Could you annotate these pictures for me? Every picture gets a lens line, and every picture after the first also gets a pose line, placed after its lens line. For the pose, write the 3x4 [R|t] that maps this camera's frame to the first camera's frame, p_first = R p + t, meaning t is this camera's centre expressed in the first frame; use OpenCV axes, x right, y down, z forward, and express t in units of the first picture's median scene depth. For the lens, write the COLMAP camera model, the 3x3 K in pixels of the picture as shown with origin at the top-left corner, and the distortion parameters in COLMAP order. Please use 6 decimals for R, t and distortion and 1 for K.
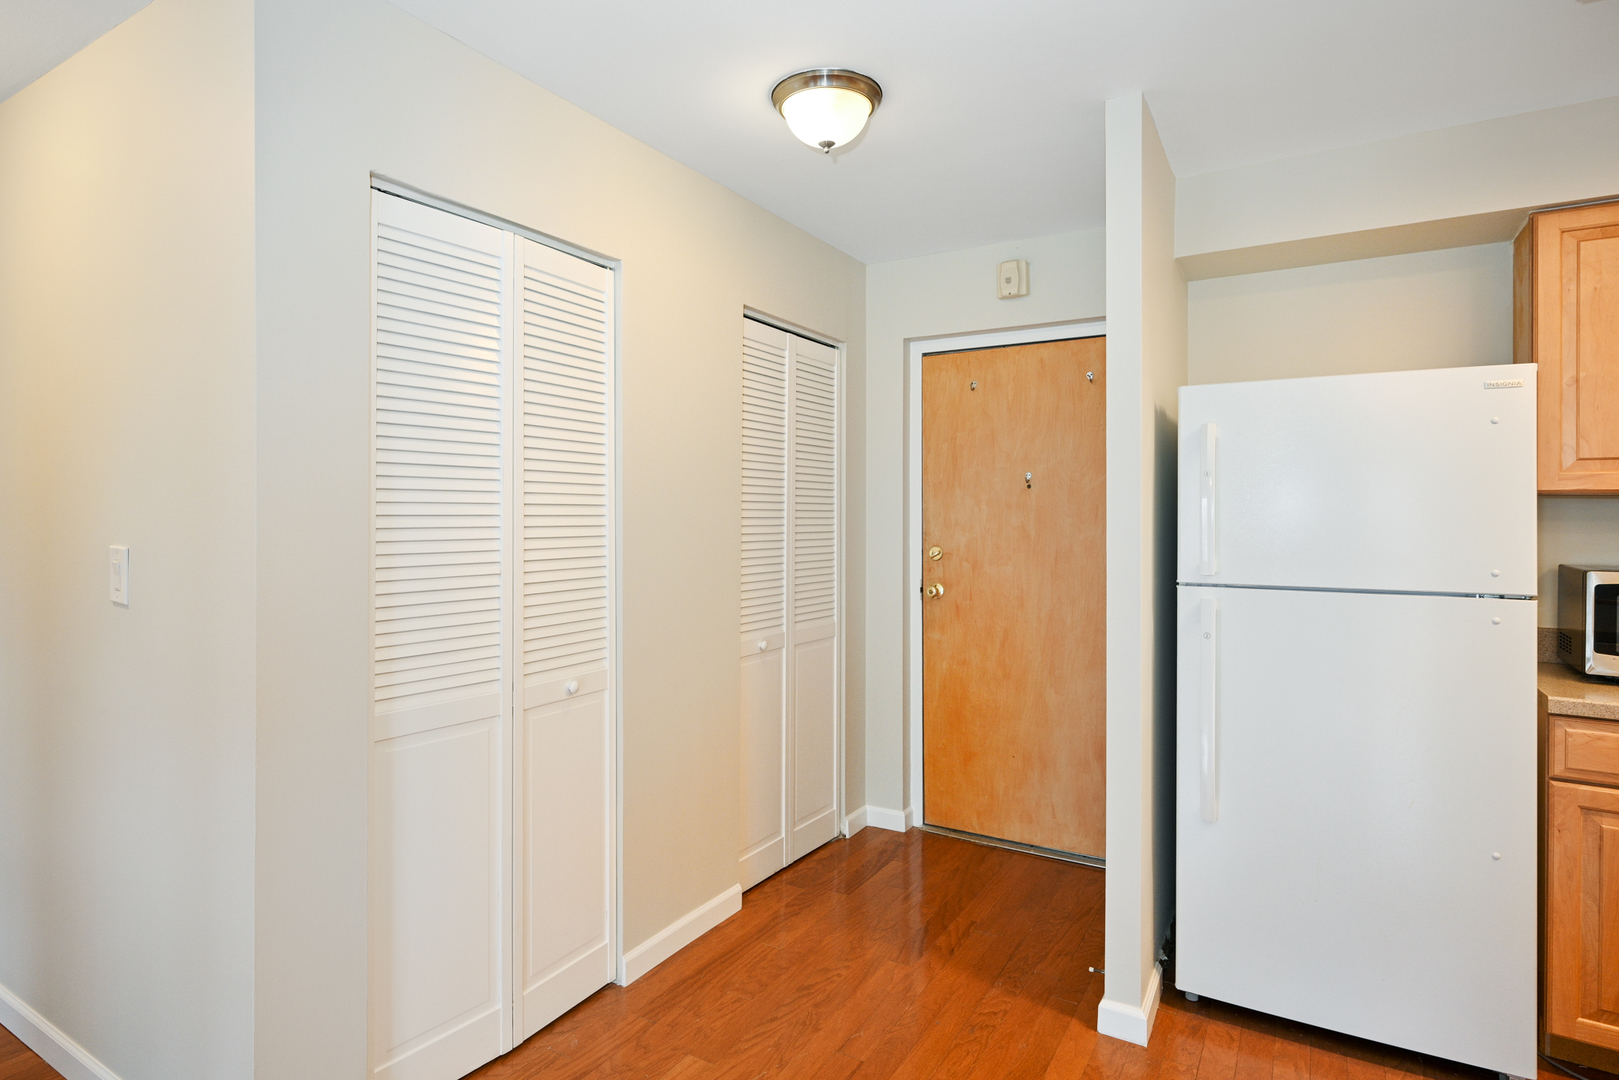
lens RADIAL K [[873.7, 0, 782.9], [0, 873.7, 512.4], [0, 0, 1]] dist [0.002741, 0.000731]
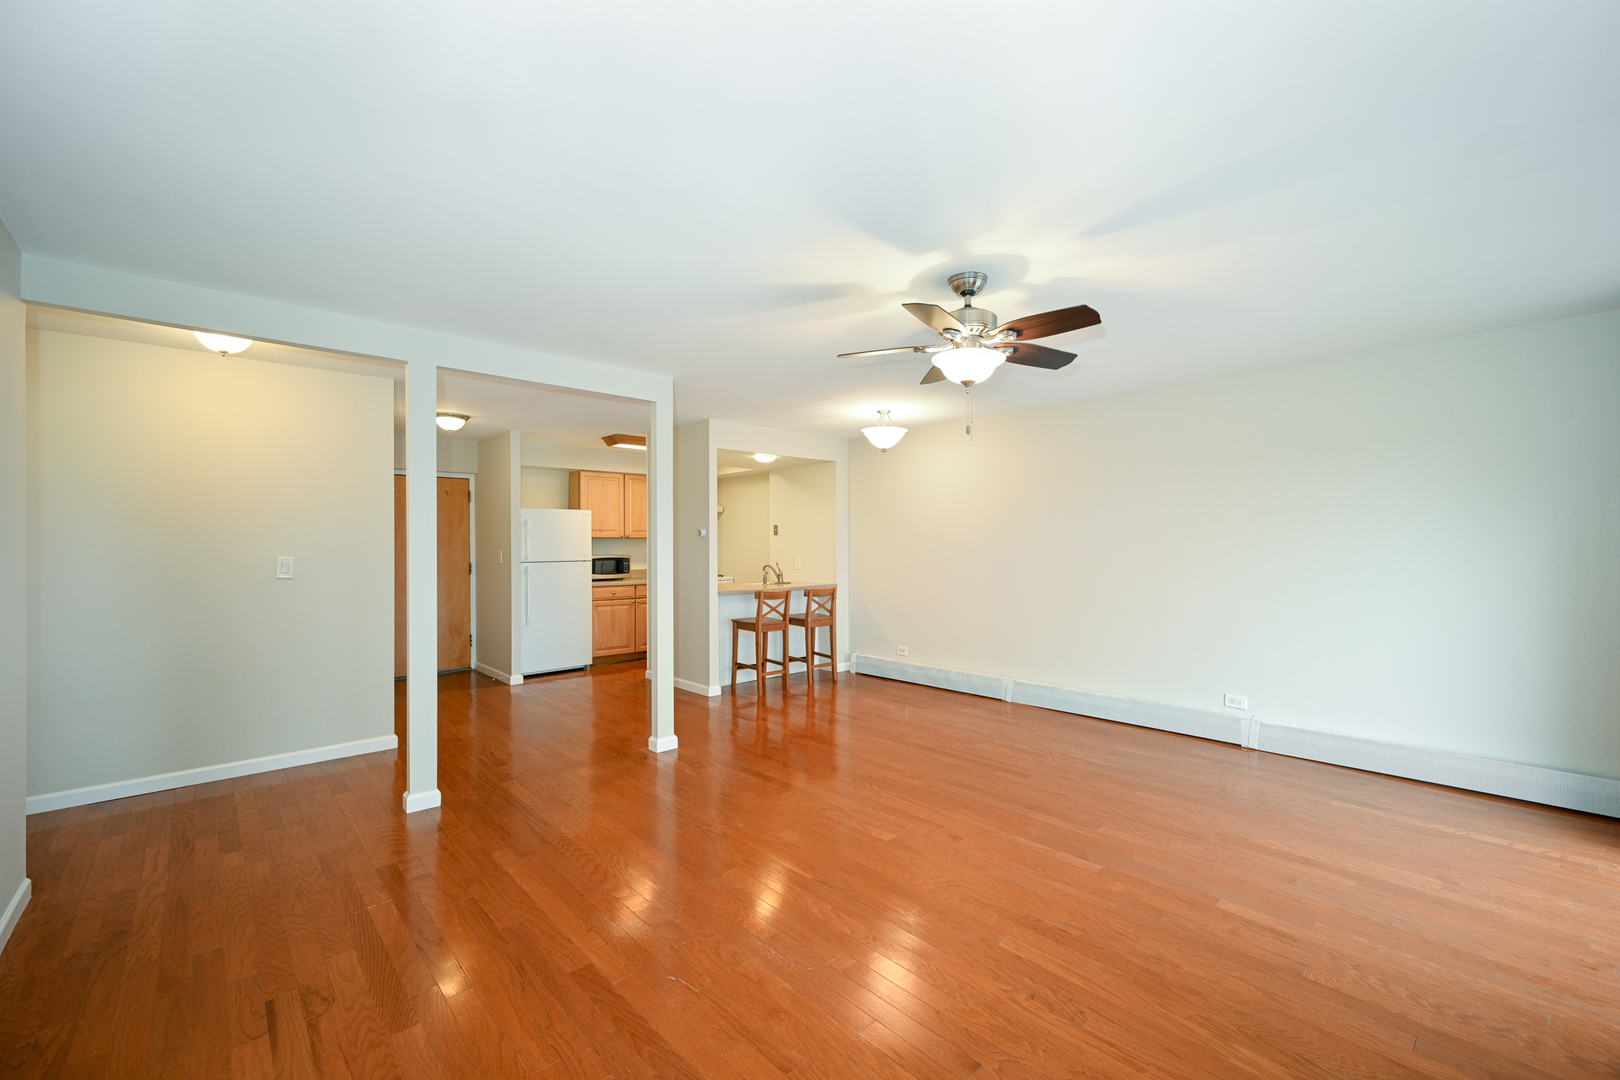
lens RADIAL K [[659.1, 0, 825.9], [0, 659.1, 543.1], [0, 0, 1]] dist [0.002400, 0.000373]
pose [[0.249031, -0.005498, 0.968480, -1.438605], [-0.000133, 0.999984, 0.005711, -0.010697], [-0.968495, -0.001551, 0.249027, -0.697930]]
